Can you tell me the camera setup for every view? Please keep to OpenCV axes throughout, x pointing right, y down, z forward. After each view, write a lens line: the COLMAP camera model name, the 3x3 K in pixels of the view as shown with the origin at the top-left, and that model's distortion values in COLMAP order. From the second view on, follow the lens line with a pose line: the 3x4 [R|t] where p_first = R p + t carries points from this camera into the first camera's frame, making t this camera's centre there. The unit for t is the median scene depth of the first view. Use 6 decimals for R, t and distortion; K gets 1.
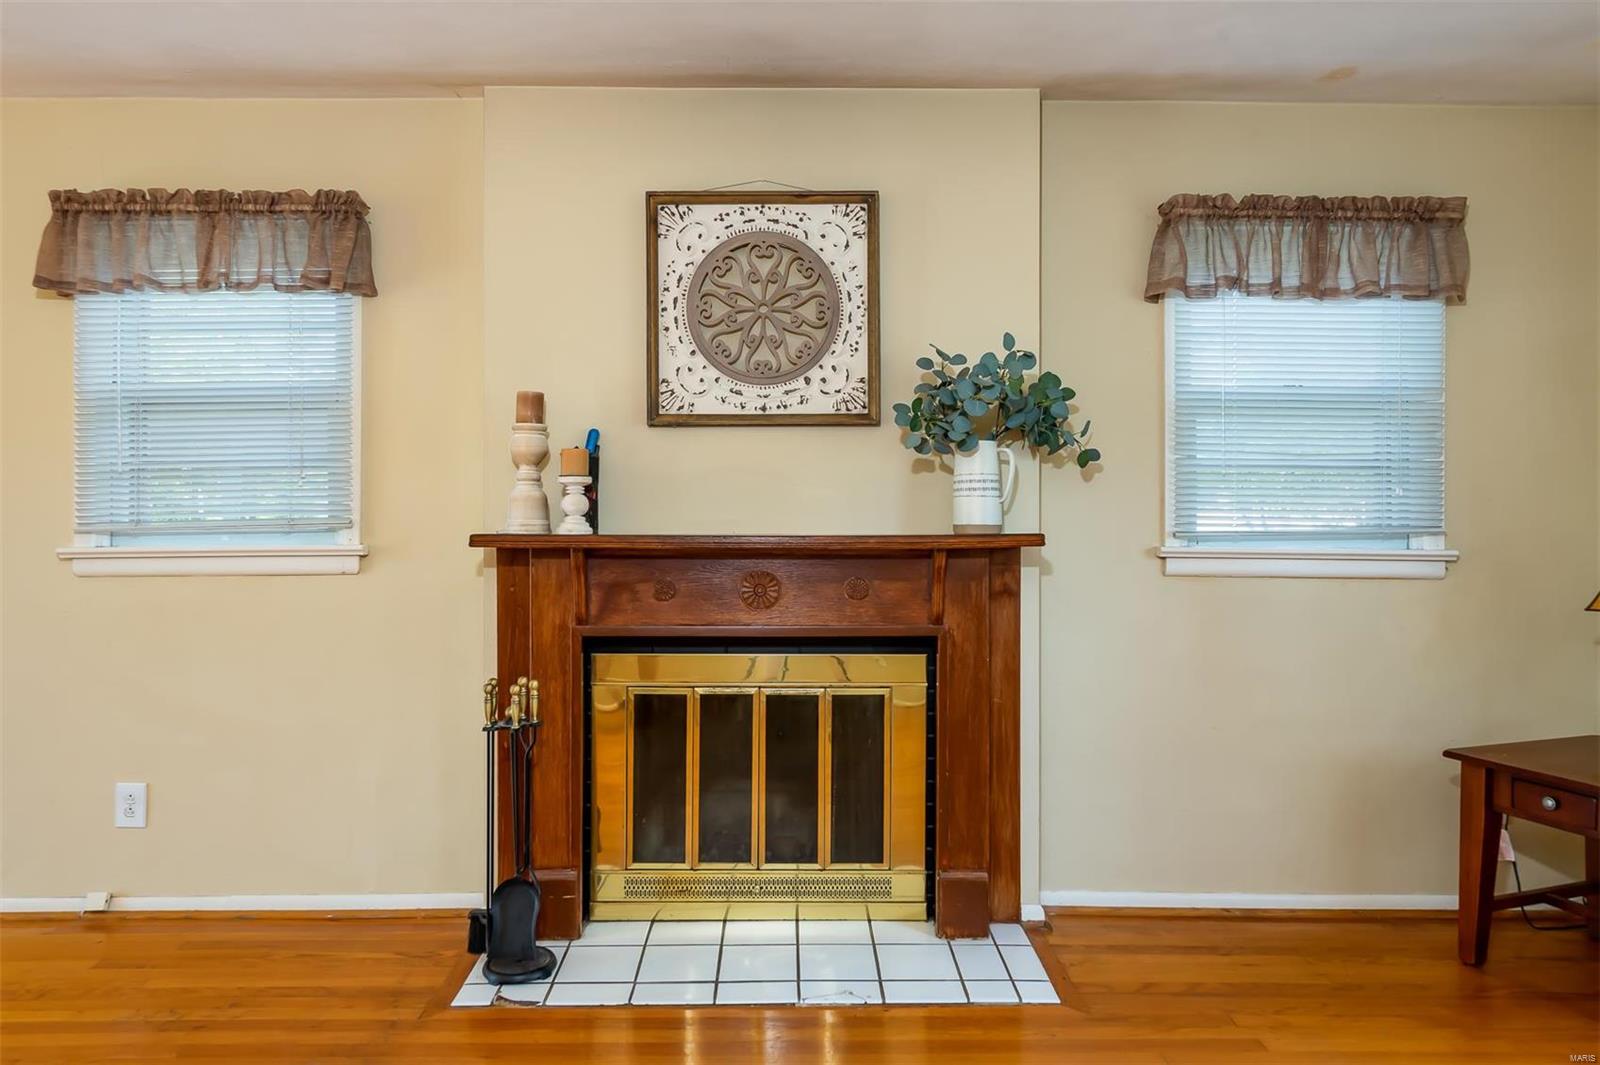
lens RADIAL K [[1051.7, 0, 800.7], [0, 1051.7, 526.3], [0, 0, 1]] dist [0.007200, -0.003935]
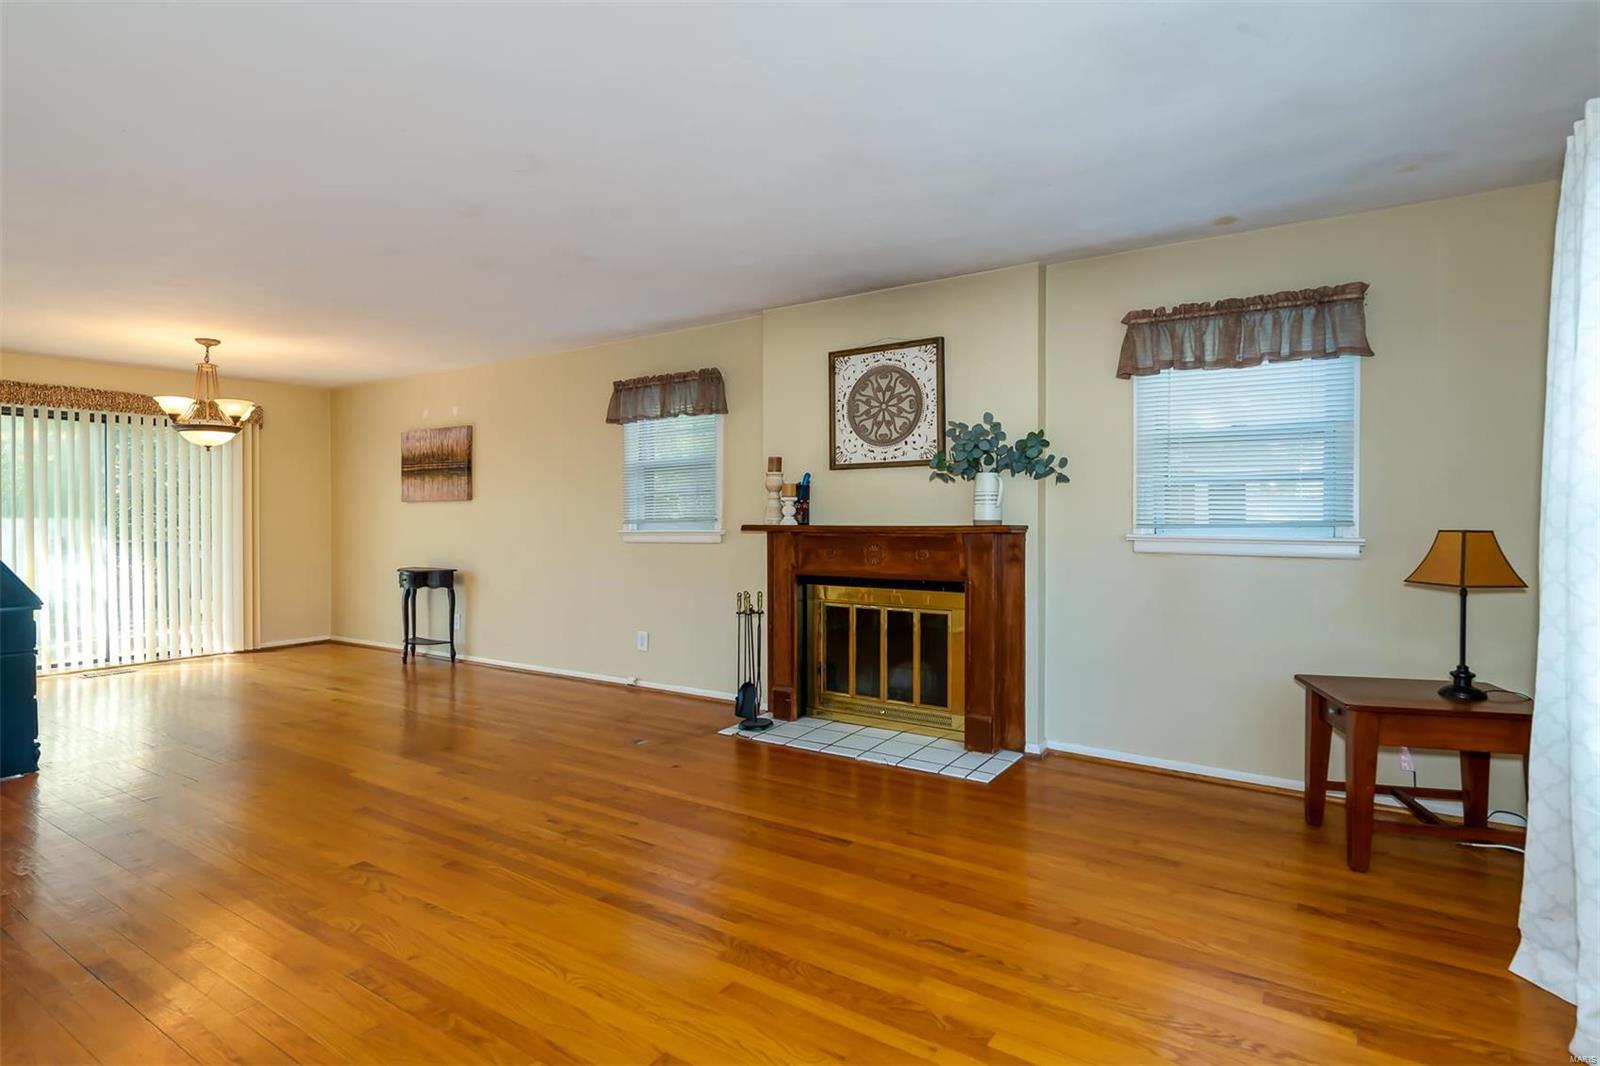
lens RADIAL K [[728.2, 0, 797.9], [0, 728.2, 522.5], [0, 0, 1]] dist [-0.003220, 0.000235]
pose [[0.853689, 0.000814, -0.520783, 0.514225], [-0.000189, 0.999999, 0.001252, 0.000887], [0.520783, -0.000971, 0.853688, -0.199513]]
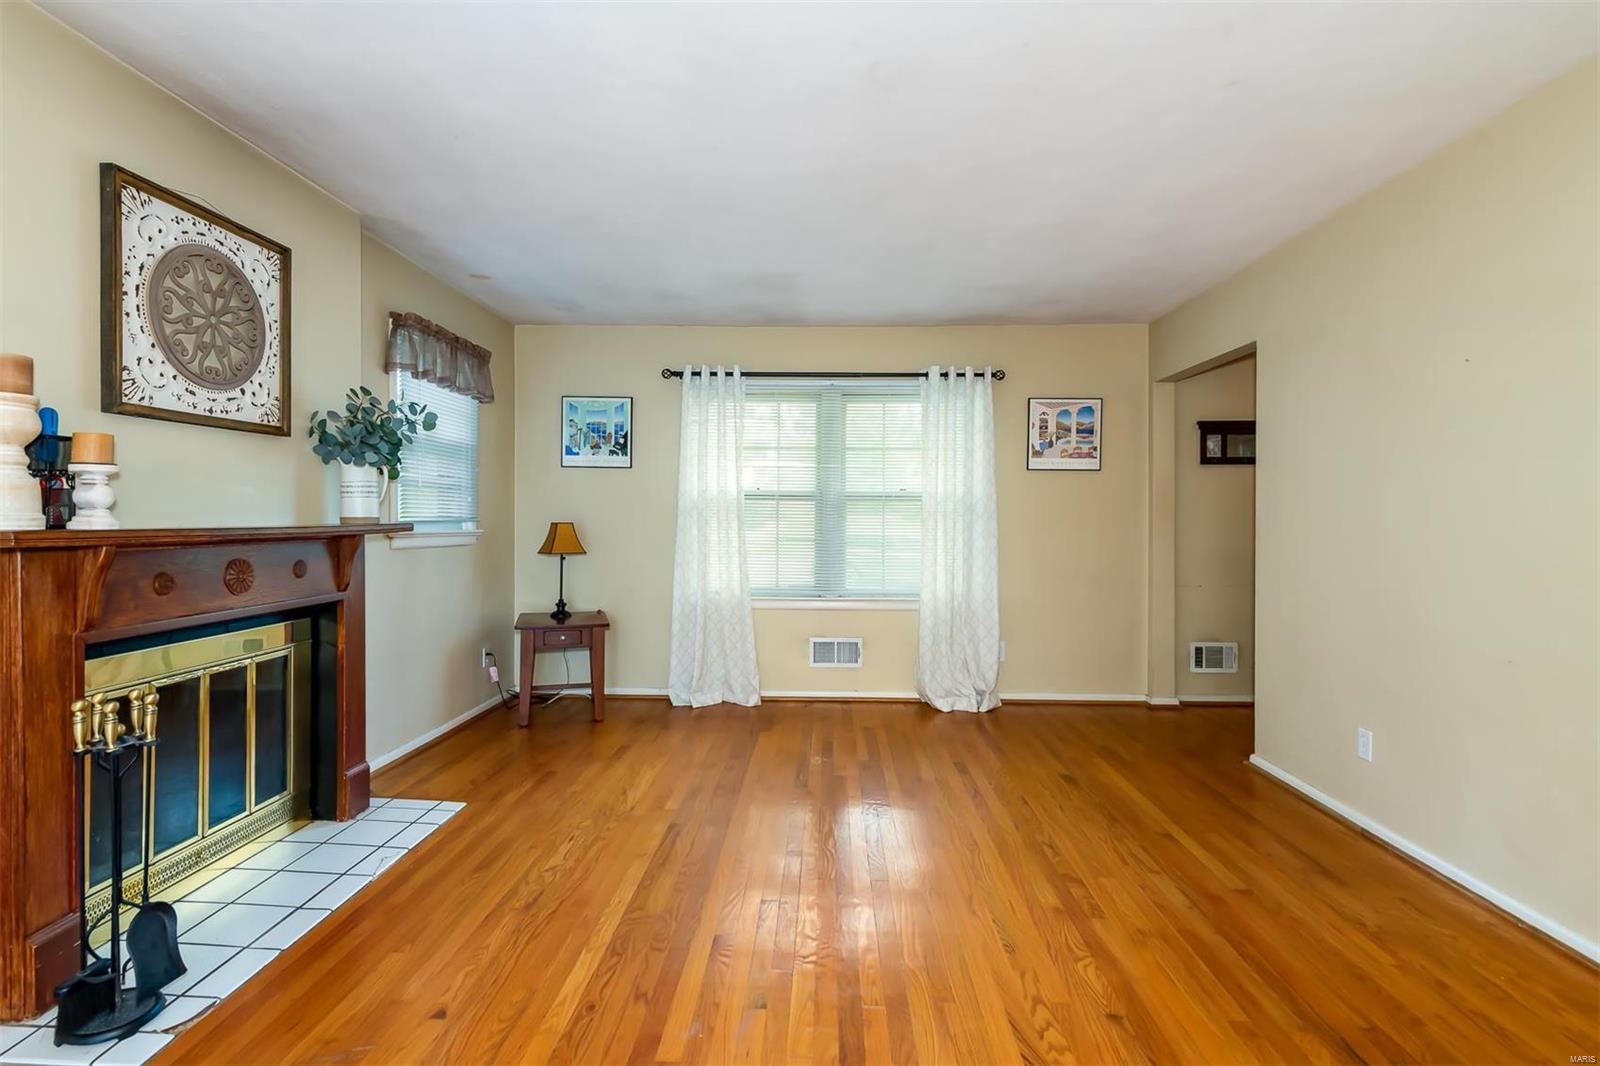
lens RADIAL K [[753.7, 0, 800.2], [0, 753.7, 522.7], [0, 0, 1]] dist [-0.001130, -0.000442]
pose [[0.052277, -0.010418, 0.998578, -0.782727], [0.004414, 0.999938, 0.010201, -0.001726], [-0.998623, 0.003874, 0.052320, 0.351626]]
